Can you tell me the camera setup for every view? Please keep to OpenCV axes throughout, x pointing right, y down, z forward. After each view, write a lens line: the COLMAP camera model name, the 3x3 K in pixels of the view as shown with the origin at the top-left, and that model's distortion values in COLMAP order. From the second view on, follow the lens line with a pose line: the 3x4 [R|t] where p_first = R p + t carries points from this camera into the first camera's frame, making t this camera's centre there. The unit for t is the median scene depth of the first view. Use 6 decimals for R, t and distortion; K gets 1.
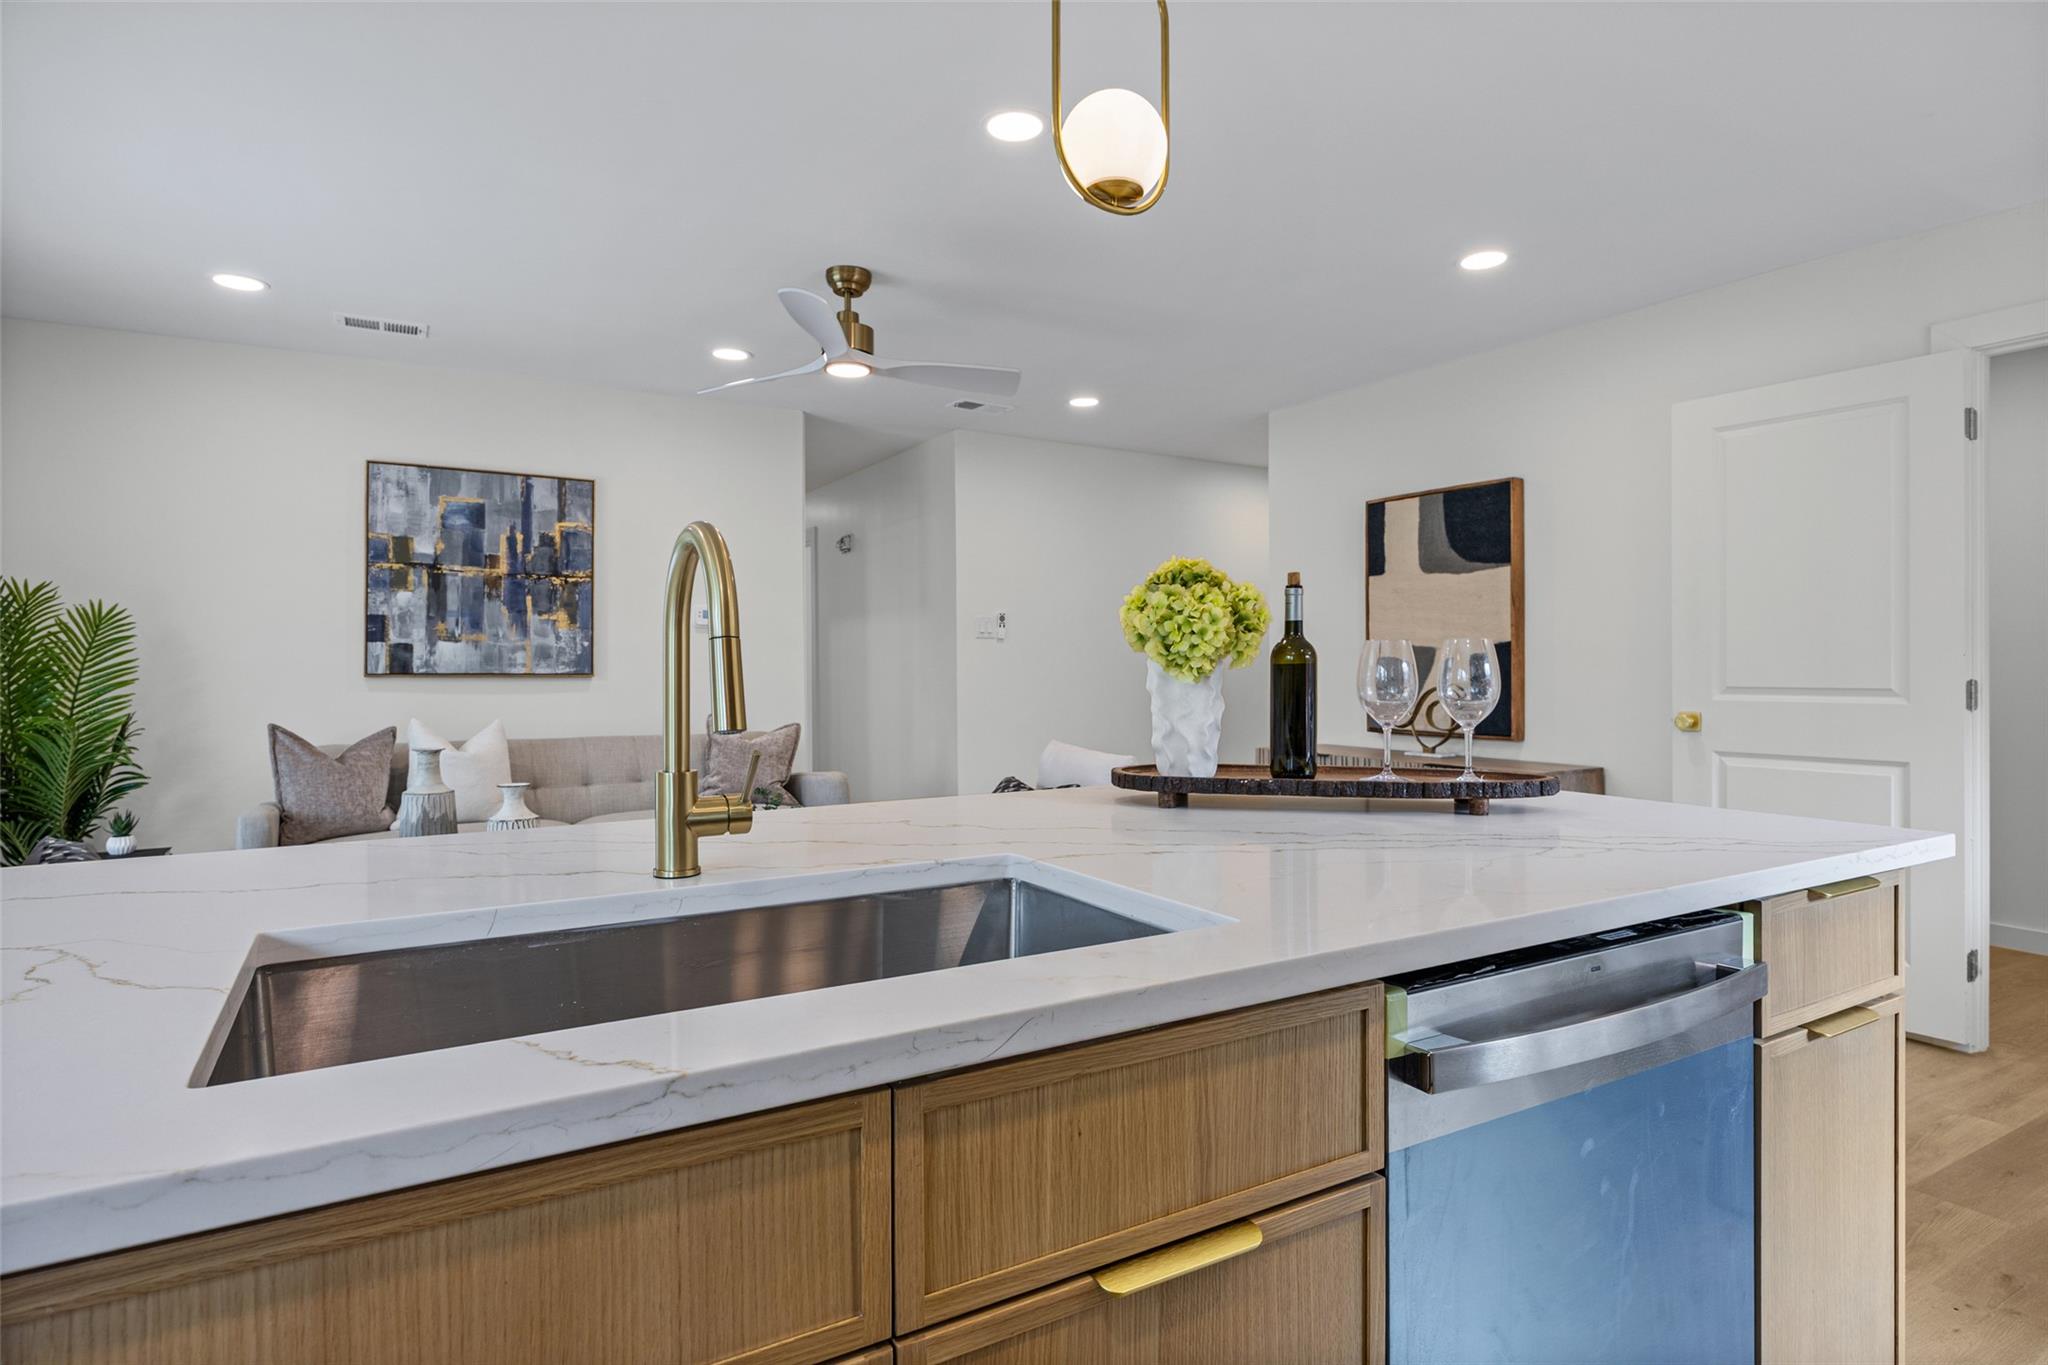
lens RADIAL K [[1077.5, 0, 1019.6], [0, 1077.5, 664.9], [0, 0, 1]] dist [0.003326, 0.001730]
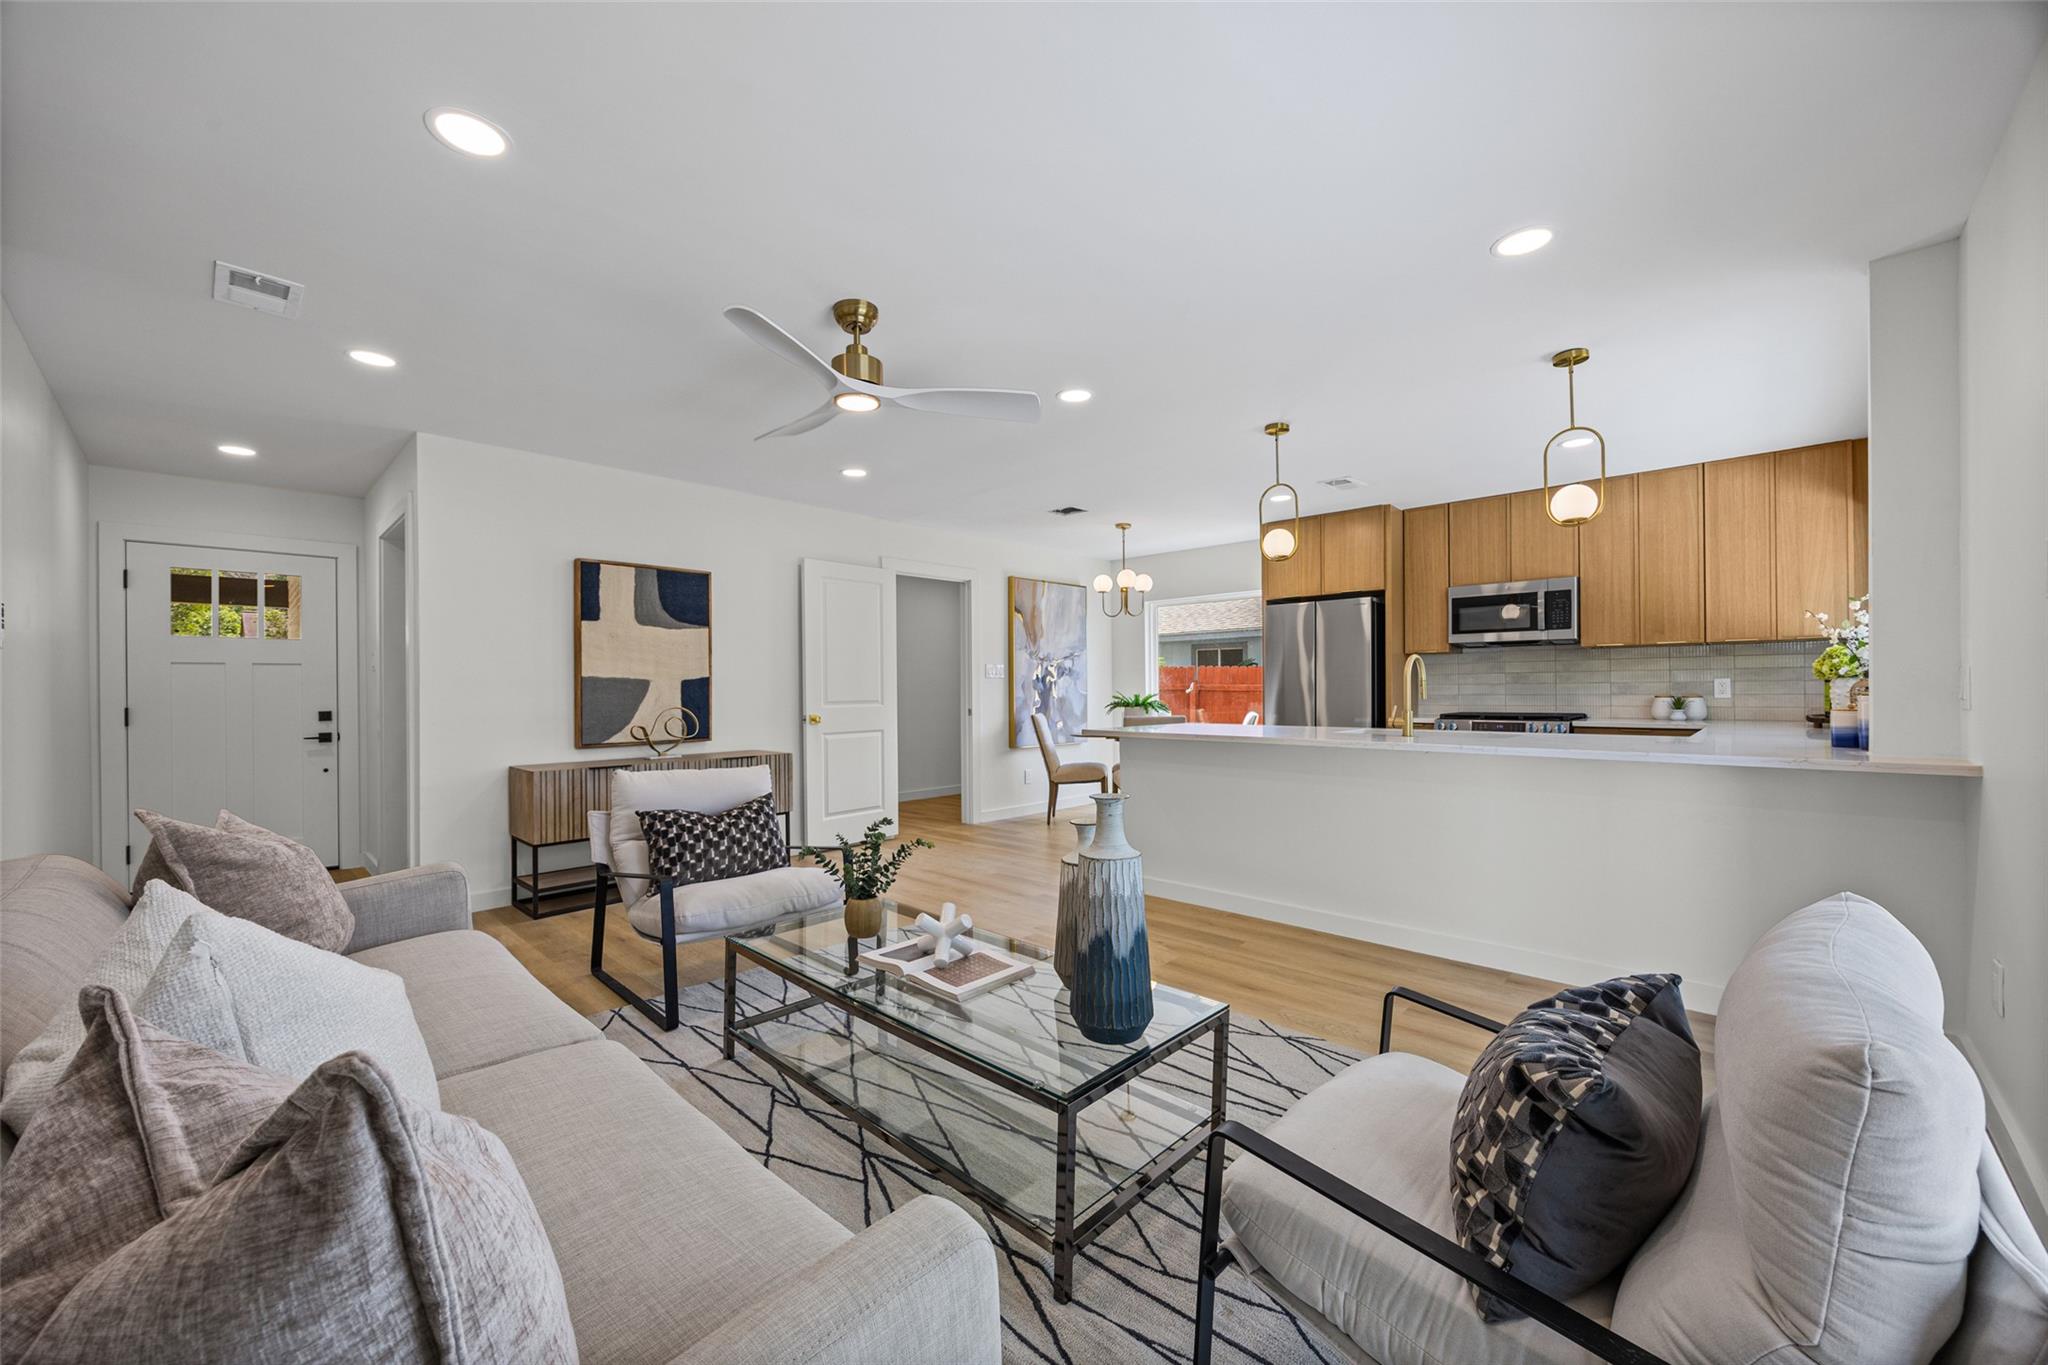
lens RADIAL K [[780.3, 0, 1017.2], [0, 780.3, 685.9], [0, 0, 1]] dist [0.002626, 0.000059]
pose [[-0.258854, 0.006604, 0.965894, -0.706022], [0.008517, 0.999953, -0.004555, 0.000164], [-0.965879, 0.007048, -0.258898, 0.808391]]
